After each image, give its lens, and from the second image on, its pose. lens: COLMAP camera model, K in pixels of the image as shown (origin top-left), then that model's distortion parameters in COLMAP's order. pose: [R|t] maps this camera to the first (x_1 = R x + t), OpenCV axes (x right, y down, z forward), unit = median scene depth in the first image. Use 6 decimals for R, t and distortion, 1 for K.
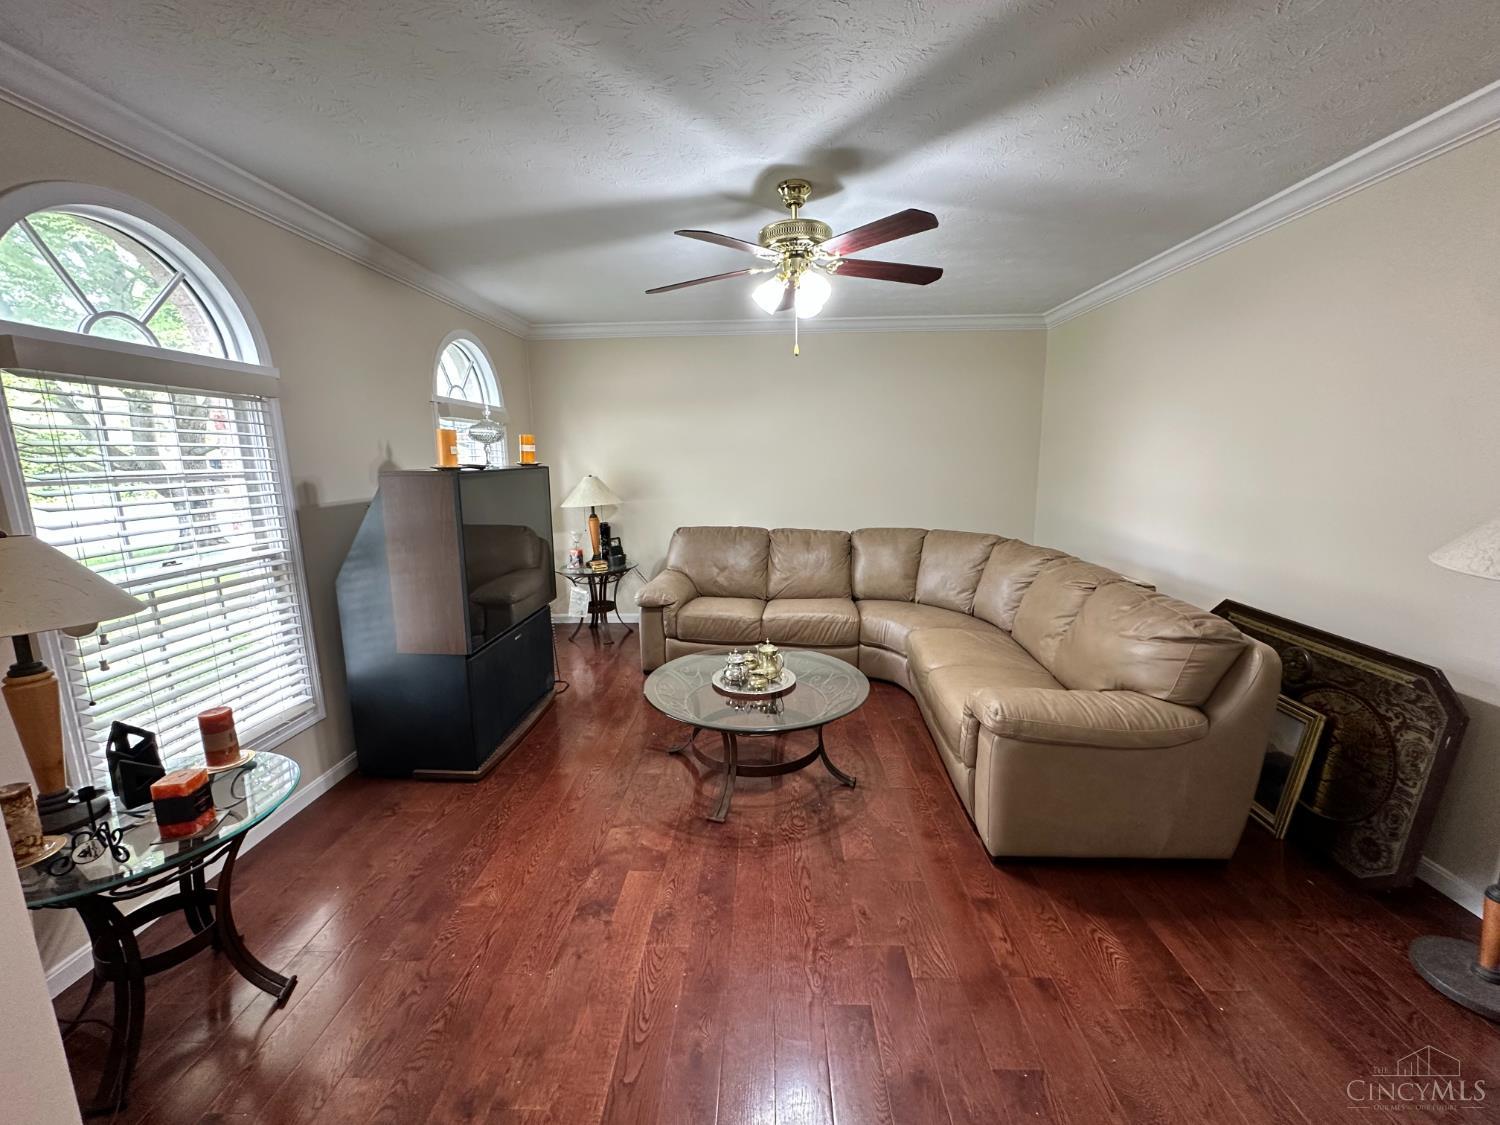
lens RADIAL K [[593.8, 0, 750.0], [0, 593.8, 562.5], [0, 0, 1]] dist [-0.002272, -0.000114]
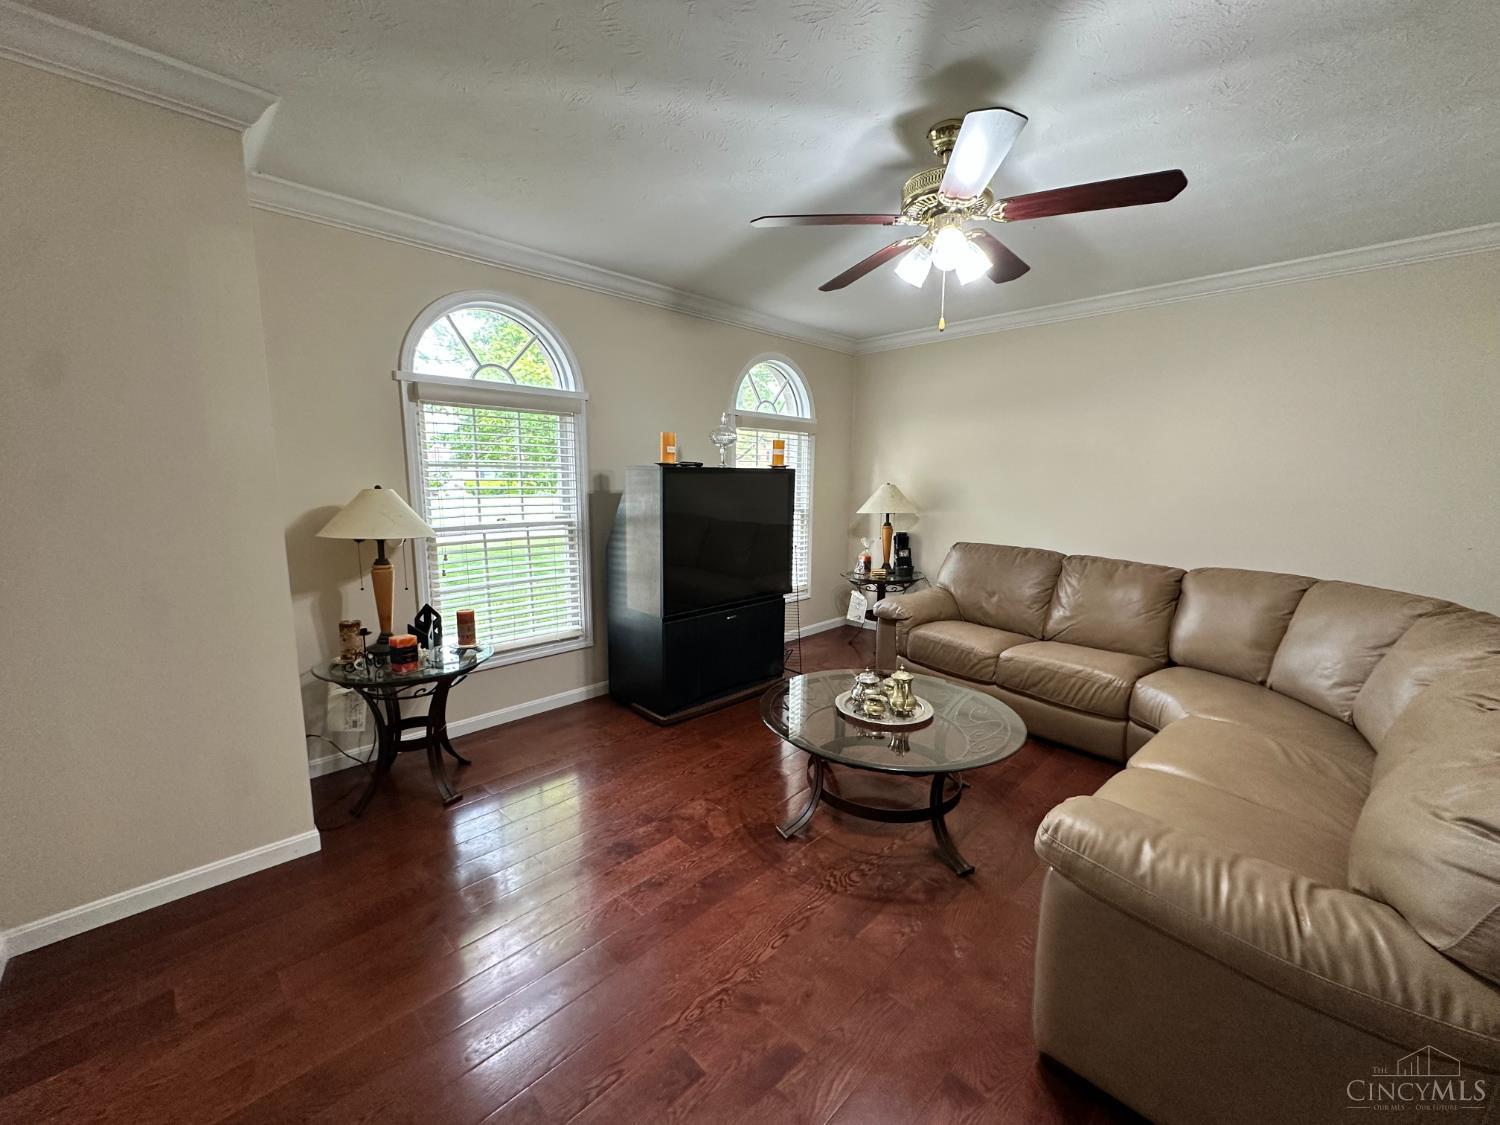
lens RADIAL K [[593.8, 0, 750.0], [0, 593.8, 562.5], [0, 0, 1]] dist [-0.002272, -0.000114]
pose [[0.734069, 0.114437, -0.669363, 0.426060], [-0.136610, 0.990433, 0.019513, -0.004592], [0.665192, 0.077118, 0.742679, 0.201550]]
